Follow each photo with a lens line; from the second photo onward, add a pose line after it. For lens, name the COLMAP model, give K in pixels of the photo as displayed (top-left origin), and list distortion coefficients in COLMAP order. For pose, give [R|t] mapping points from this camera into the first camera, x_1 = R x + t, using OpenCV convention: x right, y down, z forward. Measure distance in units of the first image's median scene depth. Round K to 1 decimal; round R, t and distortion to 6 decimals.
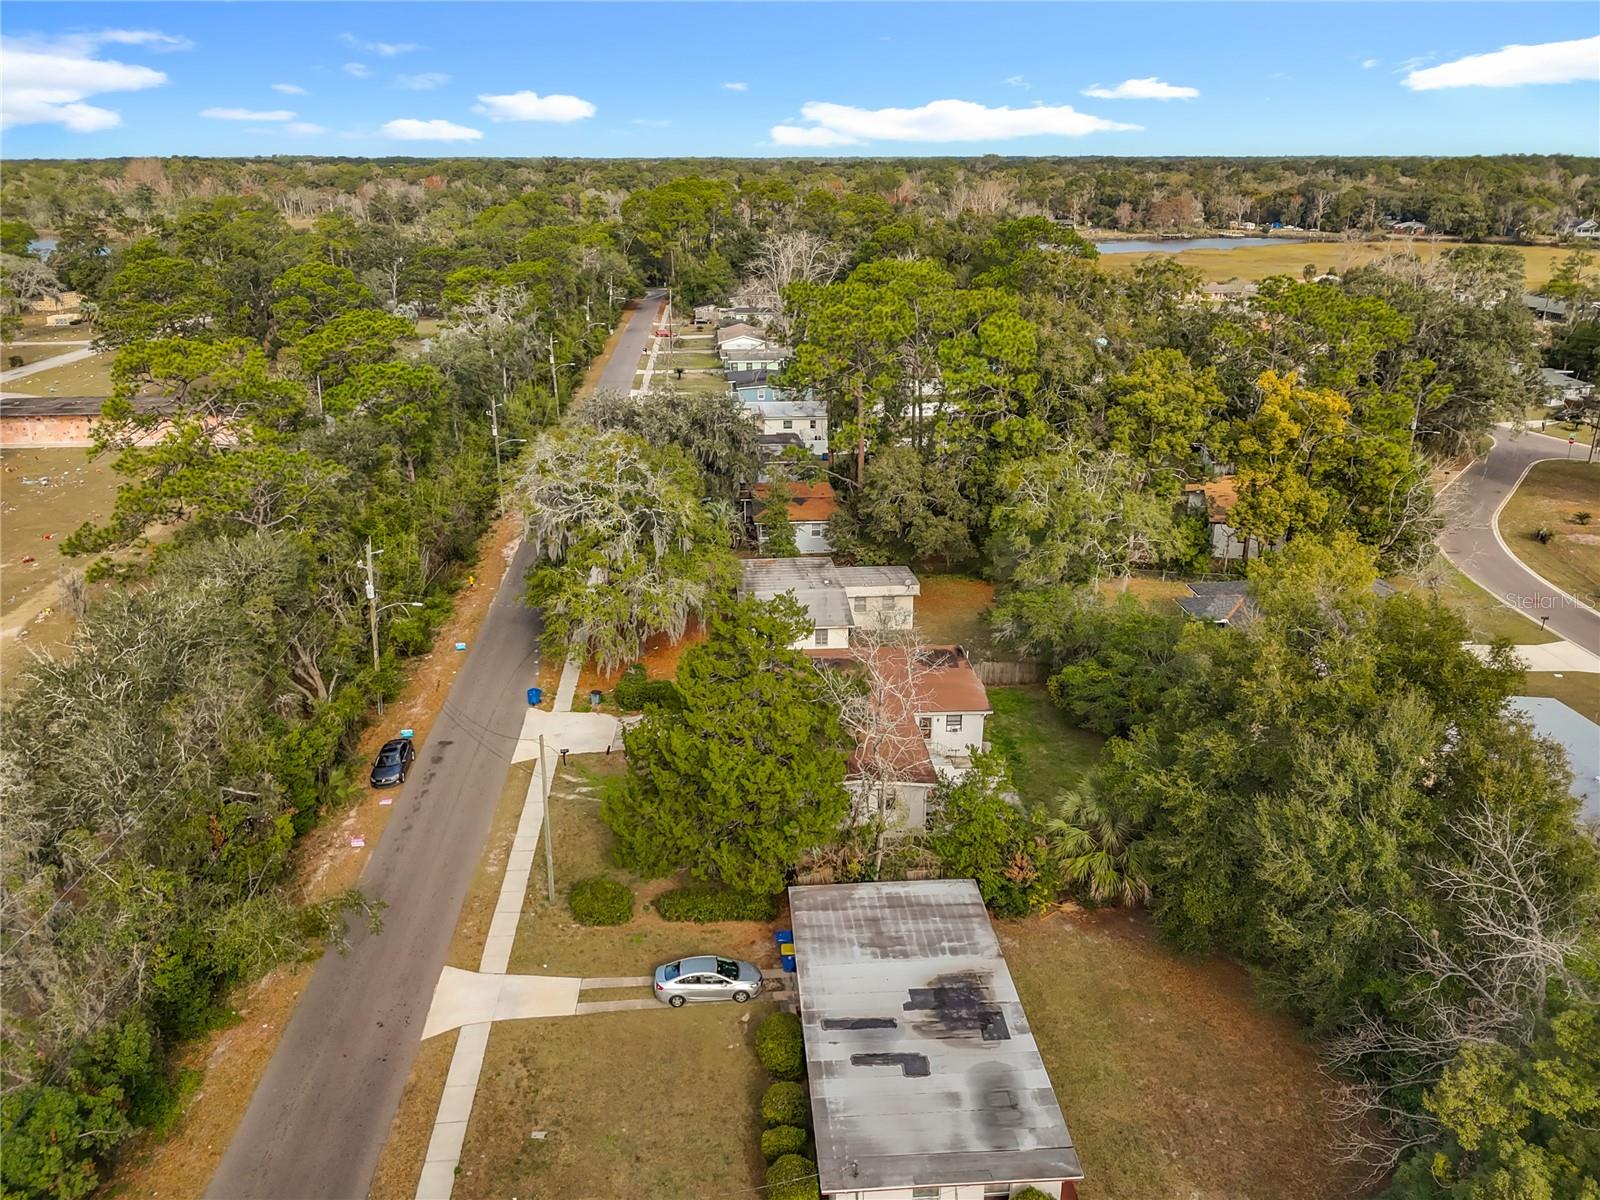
lens RADIAL K [[1156.6, 0, 818.2], [0, 1156.6, 705.8], [0, 0, 1]] dist [0.071897, -0.080724]
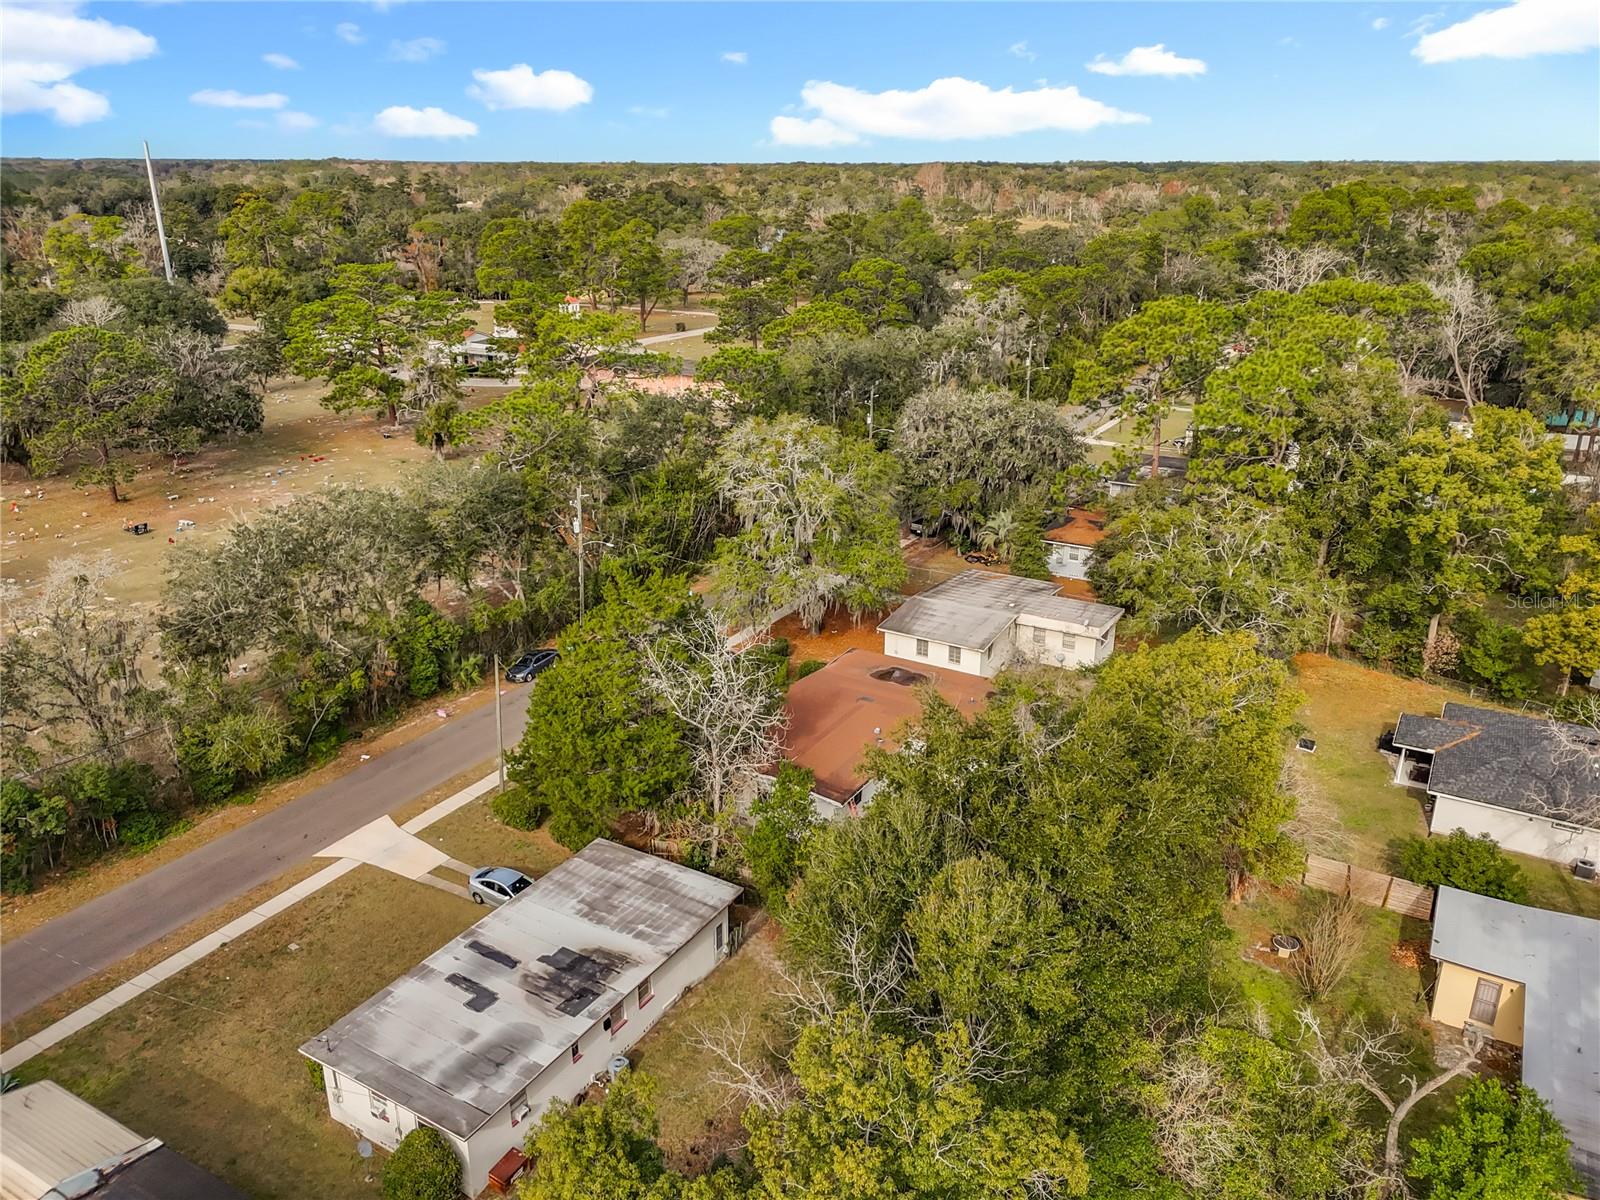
lens RADIAL K [[1156.6, 0, 818.2], [0, 1156.6, 705.8], [0, 0, 1]] dist [0.071897, -0.080724]
pose [[0.820291, 0.247001, -0.515861, 0.720006], [-0.248812, 0.966232, 0.066998, -0.092438], [0.514990, 0.073394, 0.854048, 0.185024]]
